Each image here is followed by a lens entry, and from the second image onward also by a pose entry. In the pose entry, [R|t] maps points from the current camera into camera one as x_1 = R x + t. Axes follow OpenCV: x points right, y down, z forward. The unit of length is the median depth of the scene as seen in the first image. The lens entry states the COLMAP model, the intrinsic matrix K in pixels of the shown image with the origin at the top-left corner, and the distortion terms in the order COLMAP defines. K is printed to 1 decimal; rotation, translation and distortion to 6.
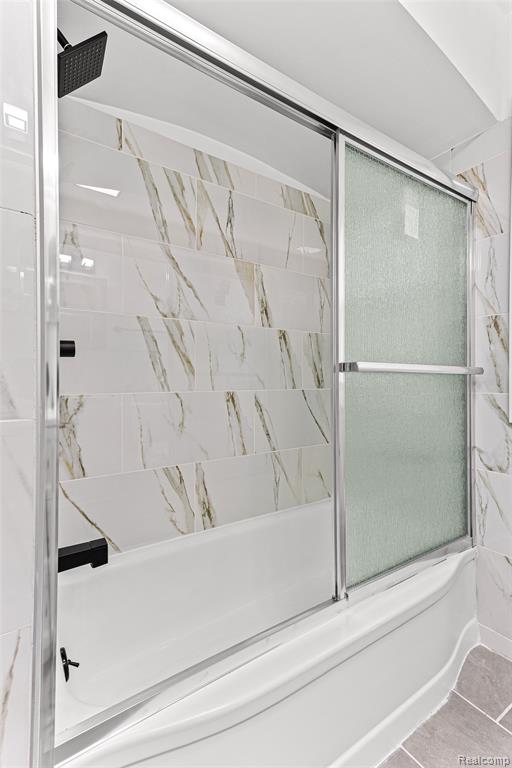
lens RADIAL K [[358.5, 0, 256.0], [0, 358.5, 384.0], [0, 0, 1]] dist [0.026853, 0.000570]
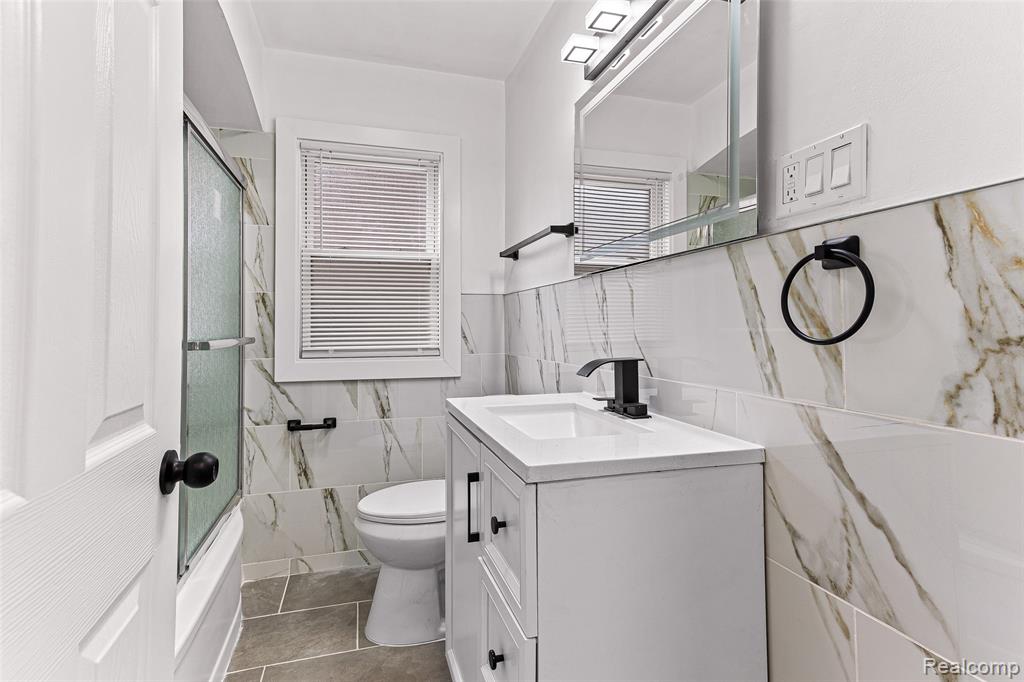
lens RADIAL K [[478.0, 0, 511.2], [0, 478.0, 334.9], [0, 0, 1]] dist [0.026853, 0.000570]
pose [[0.267123, -0.010701, 0.963603, -0.629805], [-0.000563, 0.999936, 0.011260, -0.069675], [-0.963662, -0.003550, 0.267100, -0.193407]]
